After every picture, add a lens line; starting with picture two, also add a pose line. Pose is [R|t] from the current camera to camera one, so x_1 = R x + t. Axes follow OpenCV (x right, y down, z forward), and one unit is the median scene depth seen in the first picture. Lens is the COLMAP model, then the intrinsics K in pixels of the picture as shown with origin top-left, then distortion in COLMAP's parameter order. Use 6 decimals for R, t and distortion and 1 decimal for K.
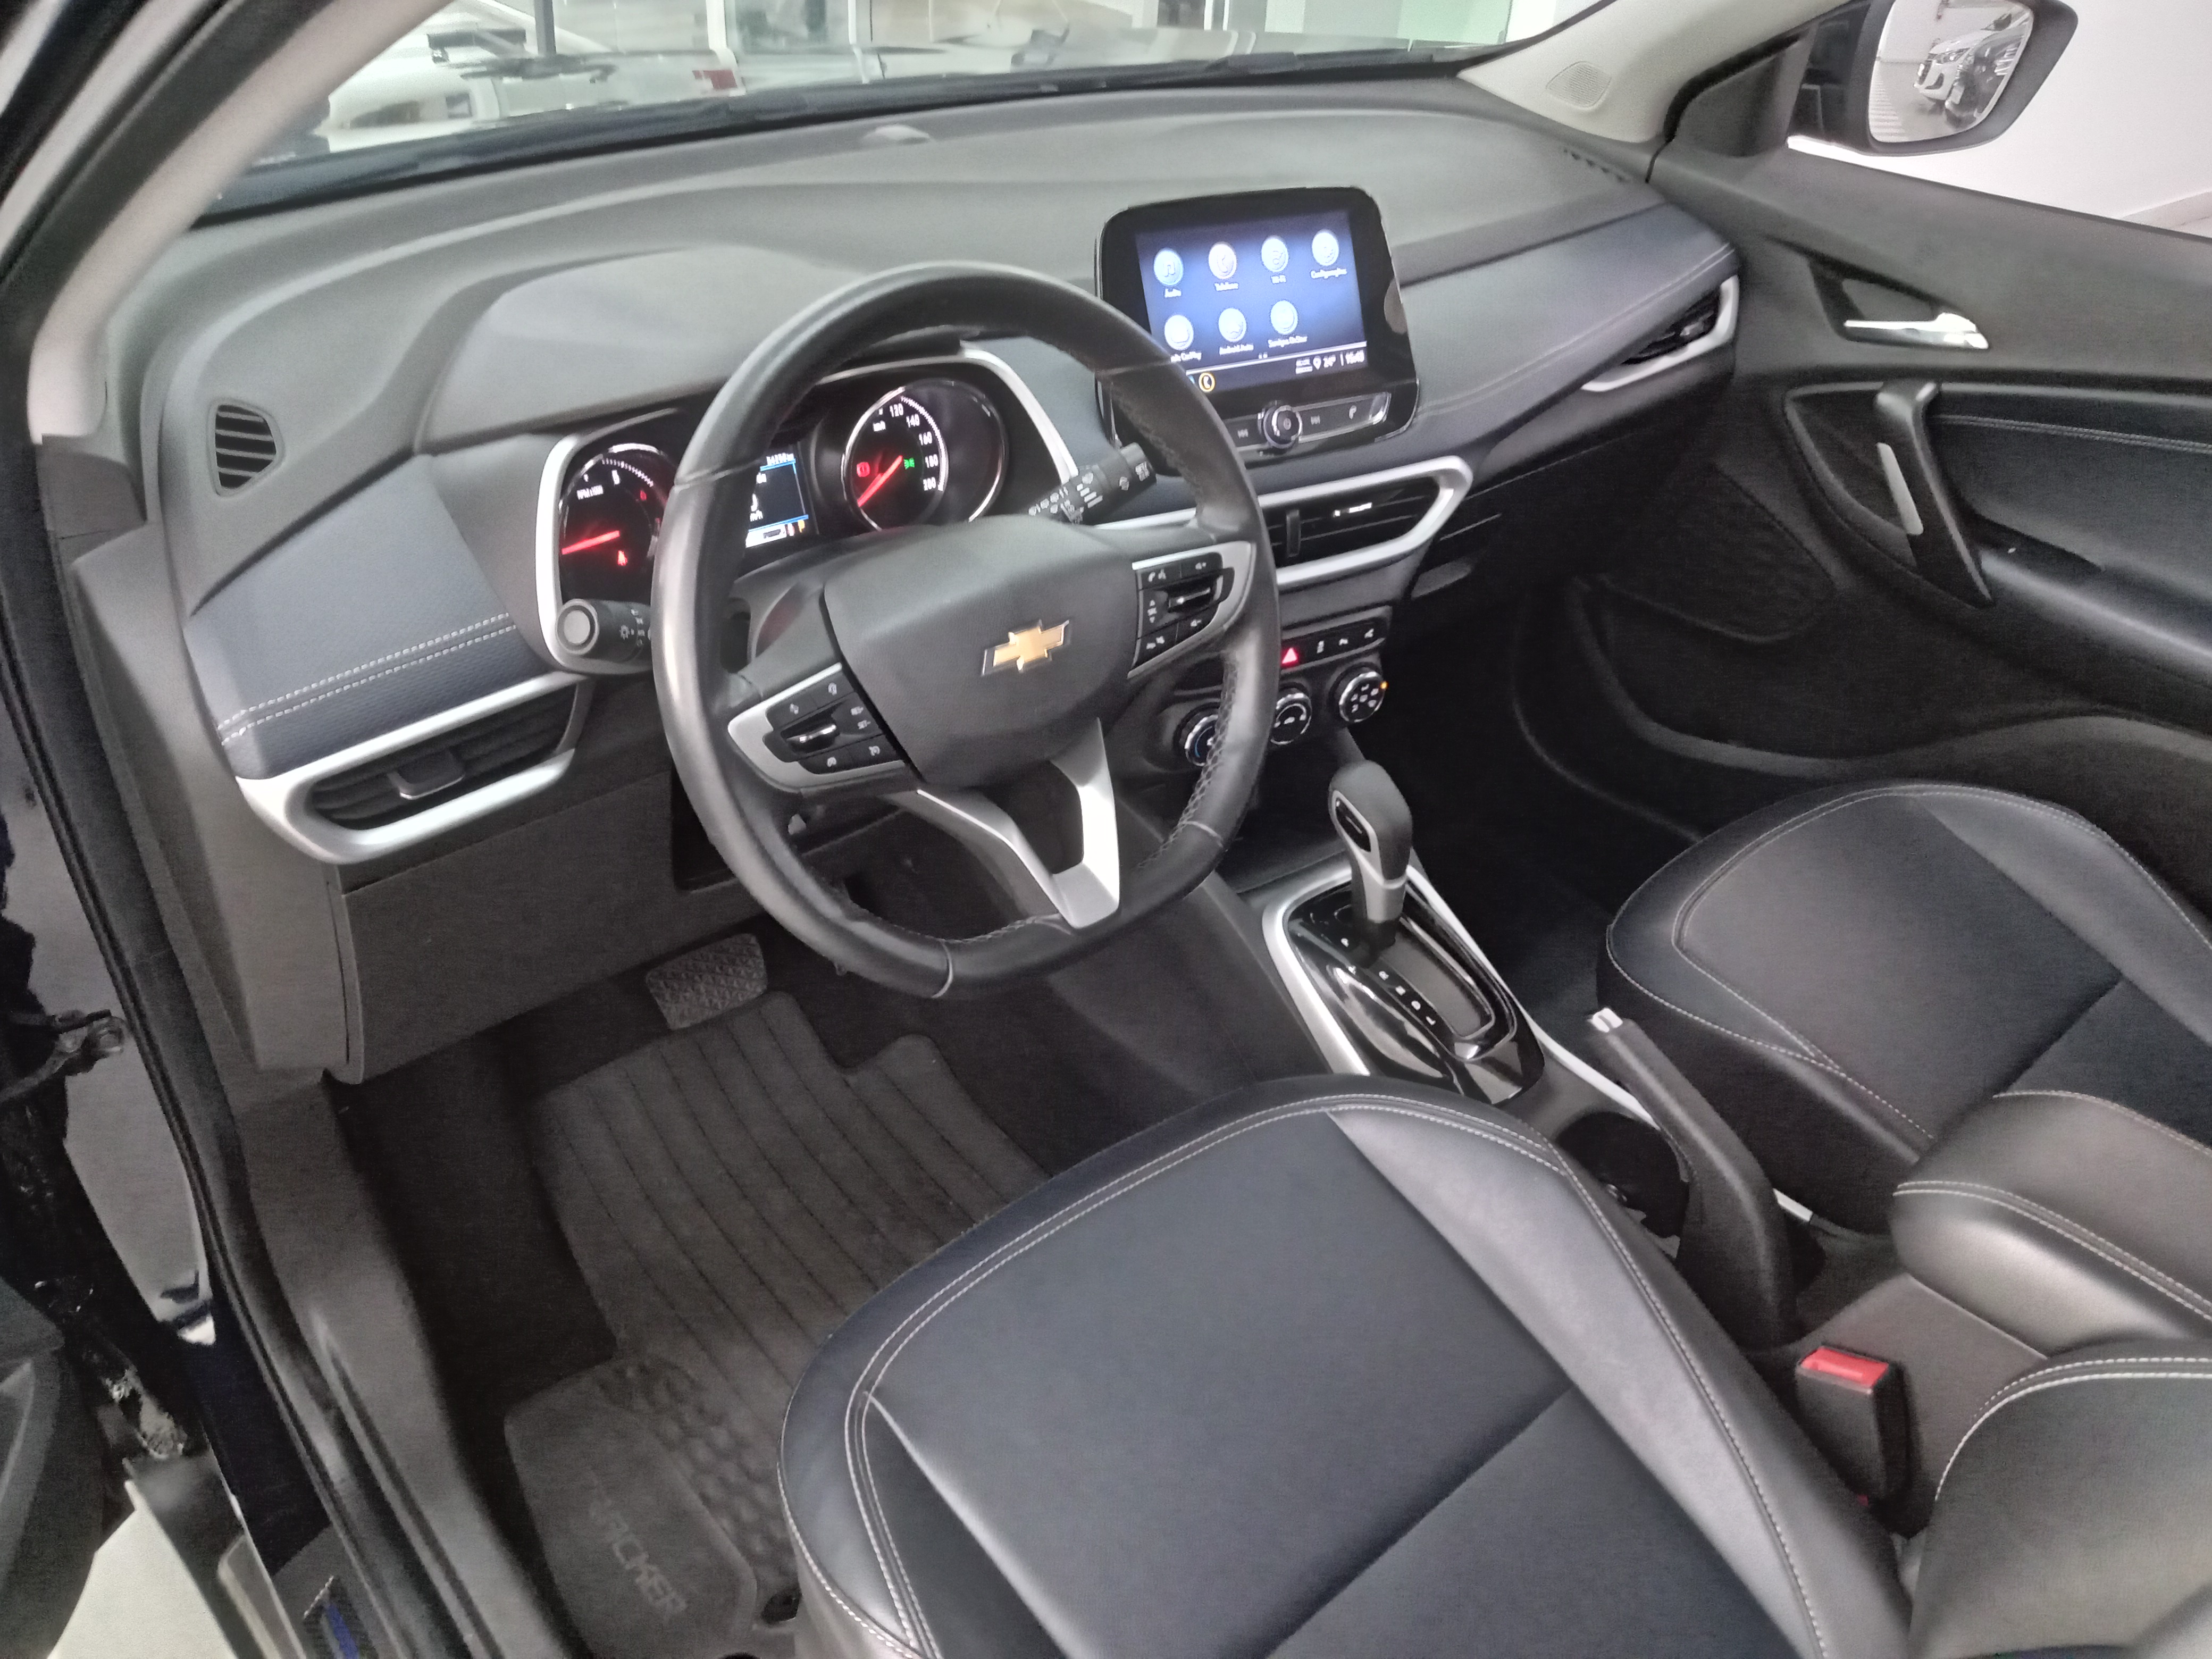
lens RADIAL K [[1719.8, 0, 1107.2], [0, 1719.8, 753.2], [0, 0, 1]] dist [-0.000372, 0.000776]
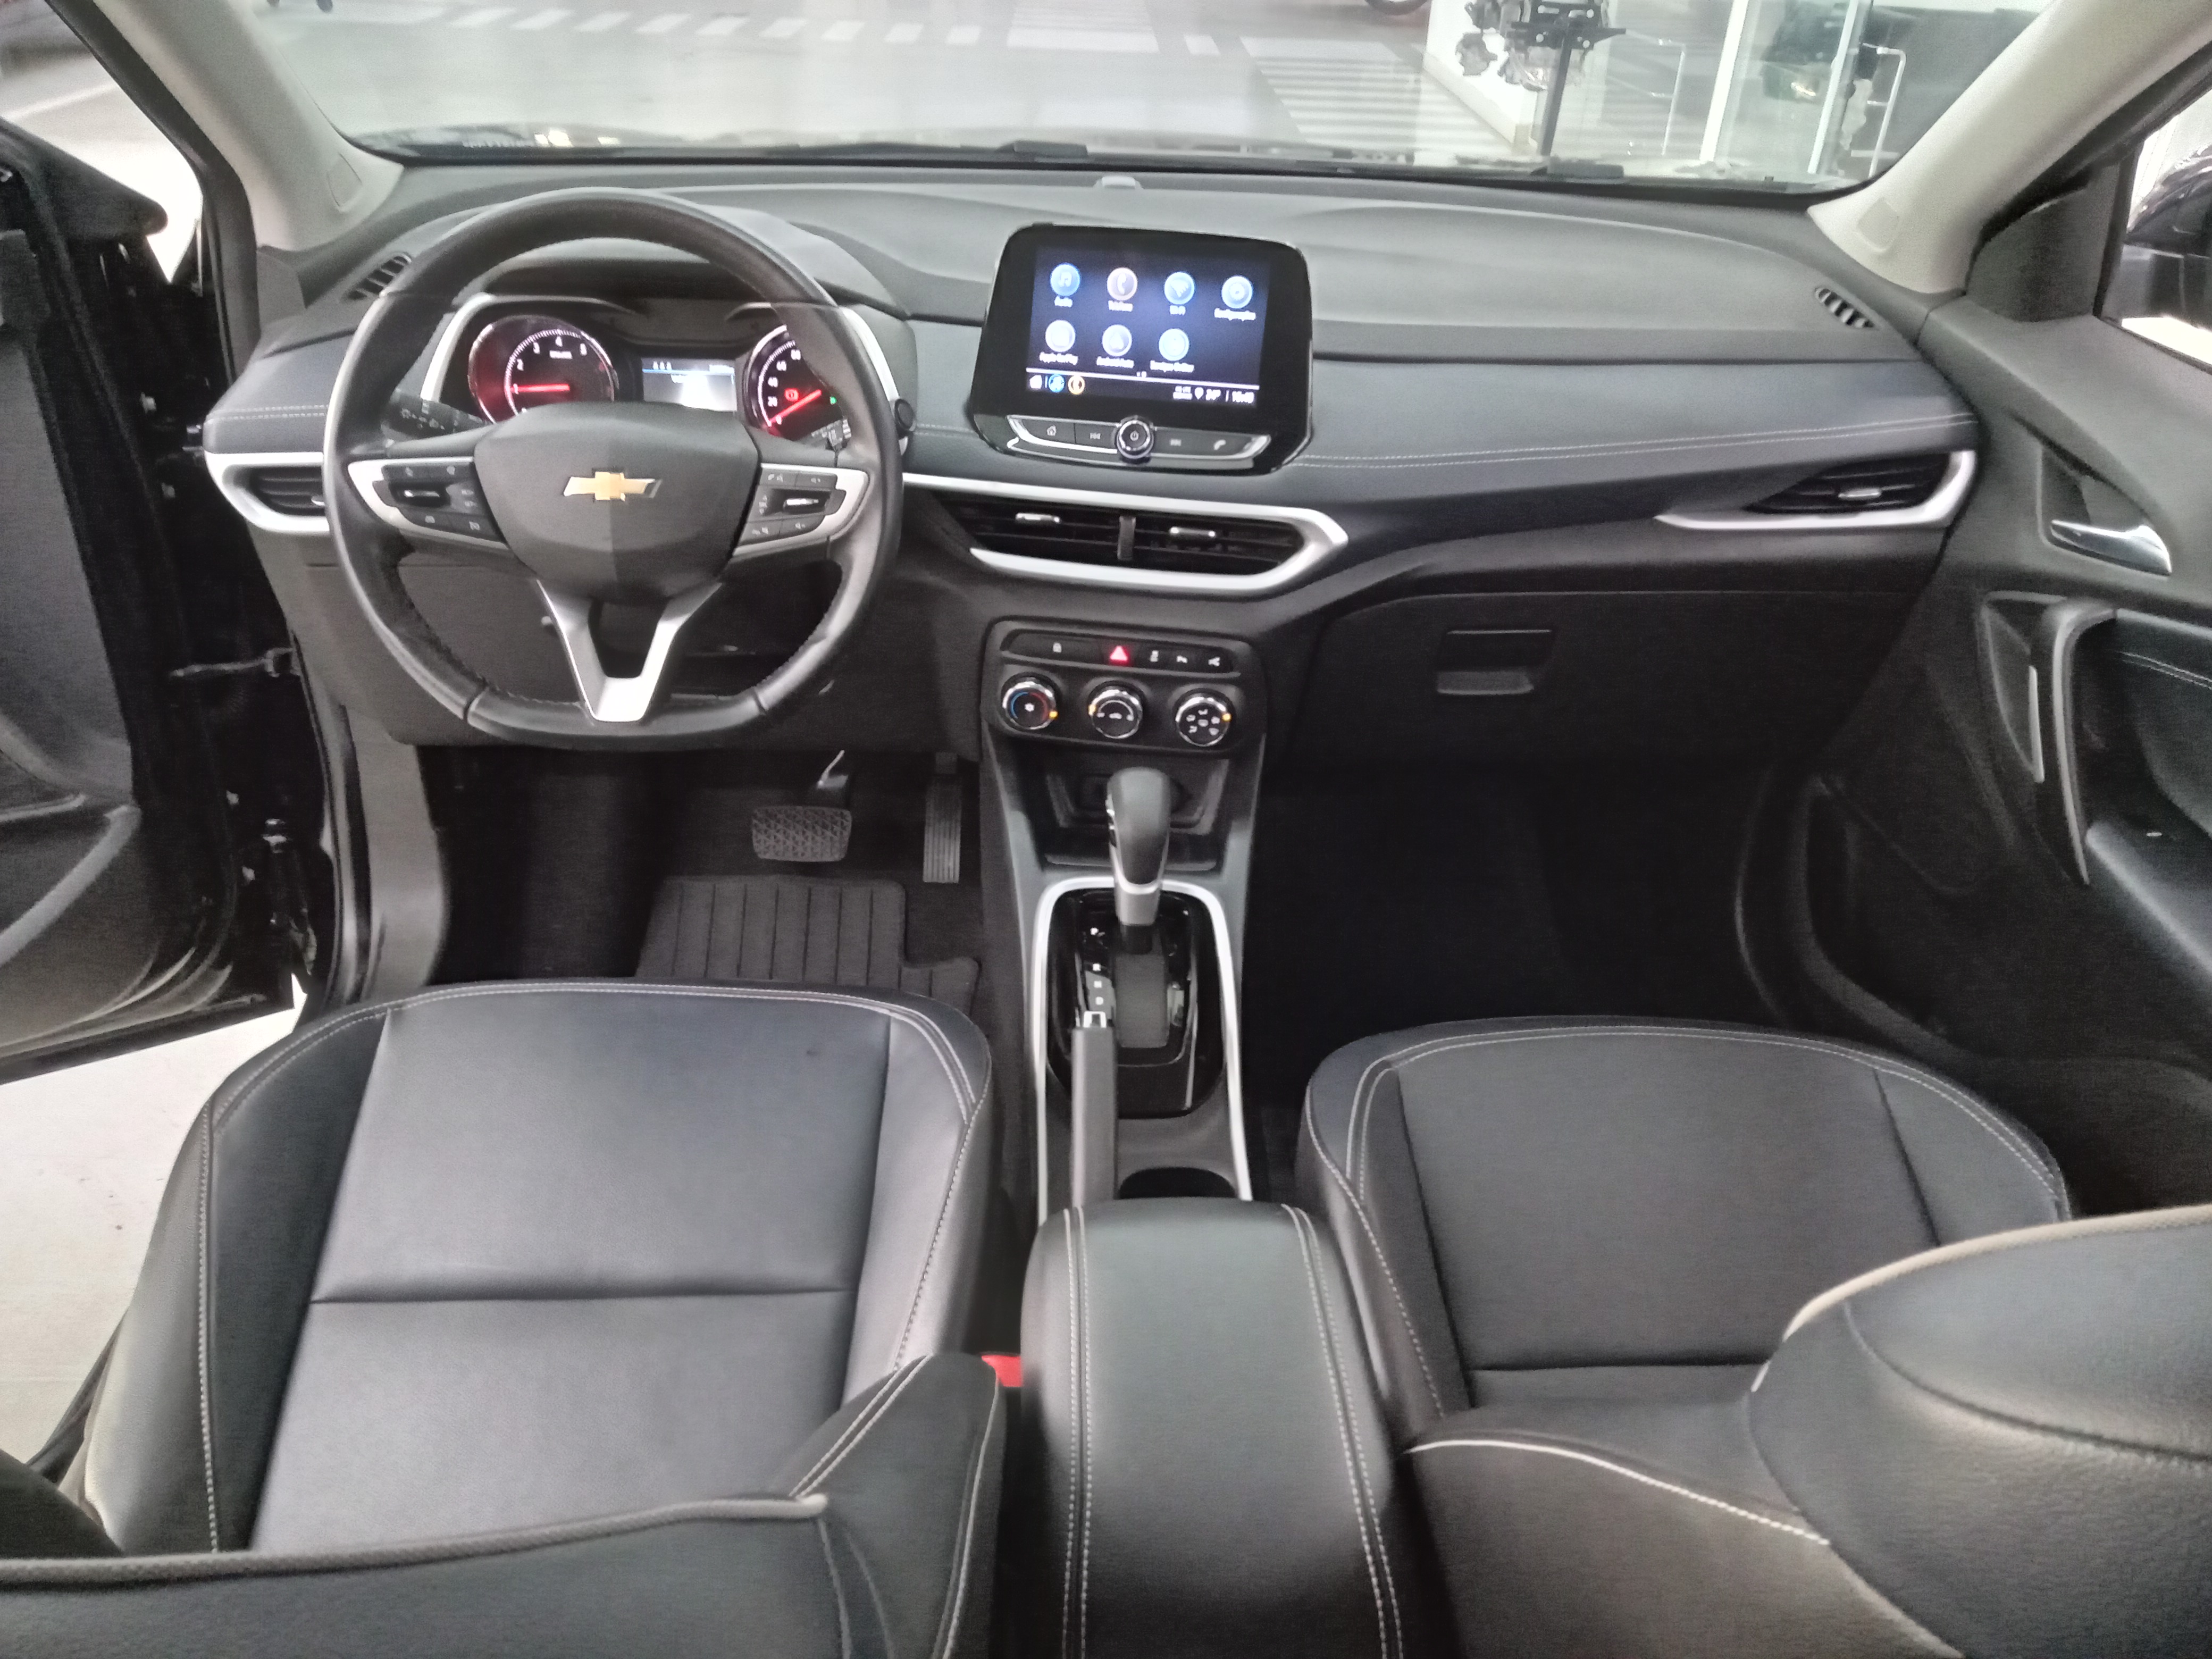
lens RADIAL K [[1696.0, 0, 1113.5], [0, 1696.0, 741.5], [0, 0, 1]] dist [0.003777, 0.050454]
pose [[0.779863, 0.274378, -0.562611, 0.717720], [-0.328495, 0.944491, 0.005272, -0.009361], [0.532828, 0.180704, 0.826705, 0.132054]]
